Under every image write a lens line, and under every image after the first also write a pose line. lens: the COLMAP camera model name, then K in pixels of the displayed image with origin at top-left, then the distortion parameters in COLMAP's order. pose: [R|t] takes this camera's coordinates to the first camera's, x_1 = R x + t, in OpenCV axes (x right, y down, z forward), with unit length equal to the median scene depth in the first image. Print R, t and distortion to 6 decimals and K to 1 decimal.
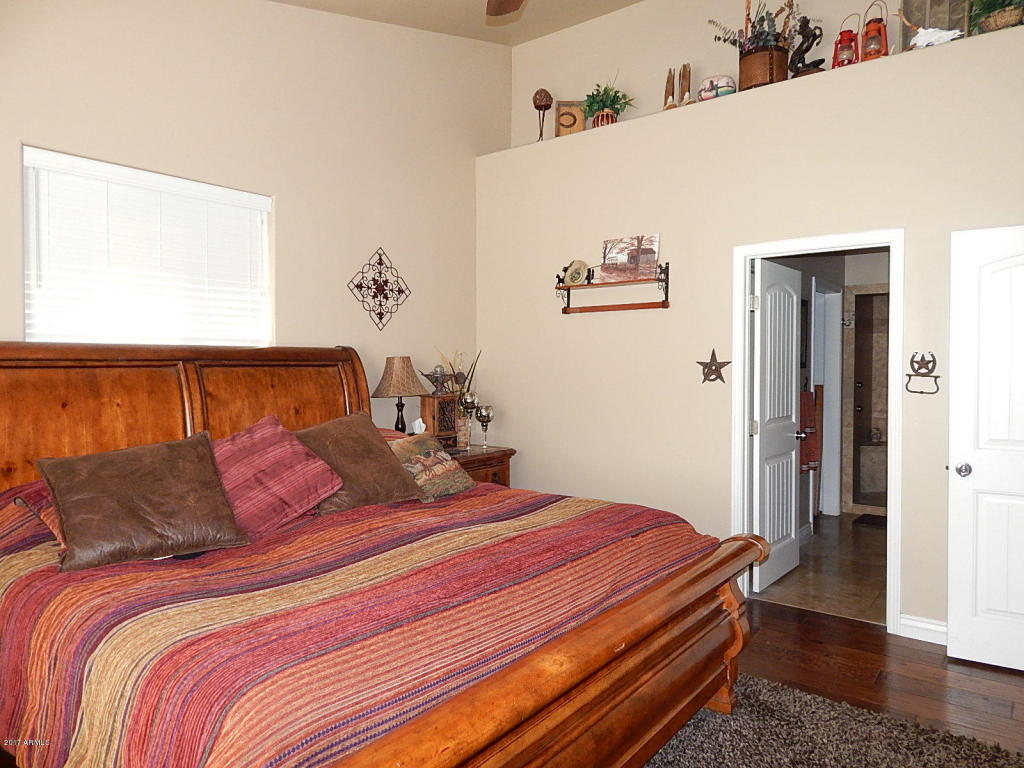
lens RADIAL K [[672.1, 0, 511.6], [0, 672.1, 378.5], [0, 0, 1]] dist [-0.002248, -0.002867]
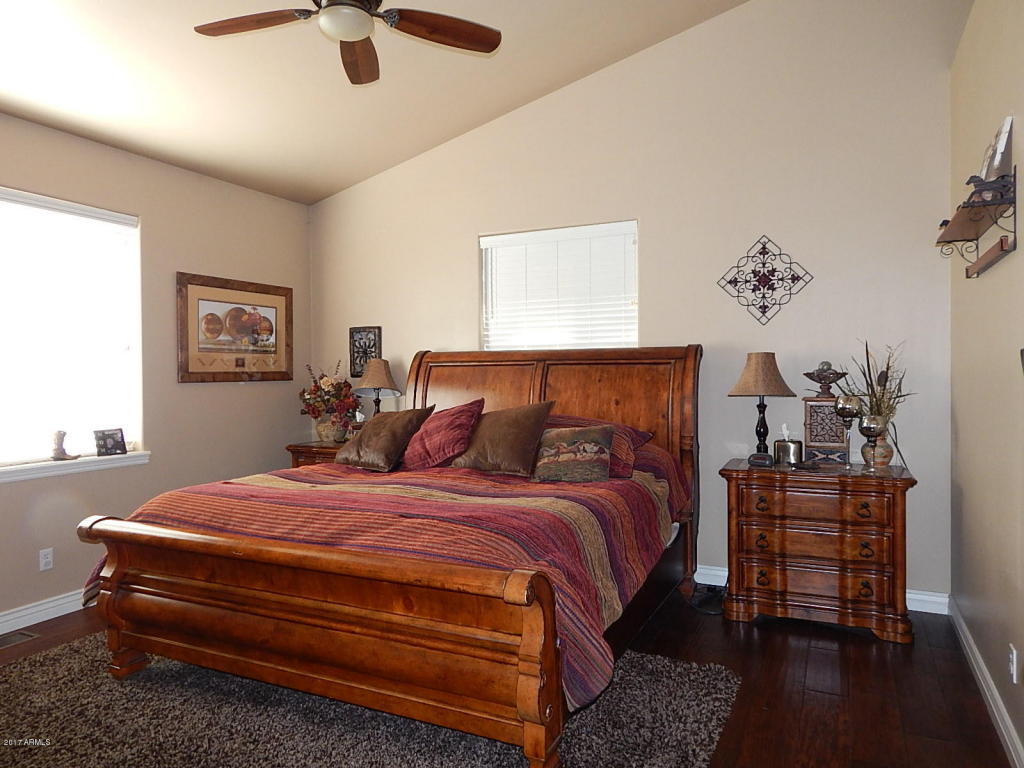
lens RADIAL K [[672.1, 0, 513.0], [0, 672.1, 383.4], [0, 0, 1]] dist [-0.002248, -0.002867]
pose [[0.217434, 0.015111, -0.975958, 0.646268], [-0.017563, 0.999779, 0.011567, 0.004378], [0.975917, 0.014626, 0.217652, 0.470742]]
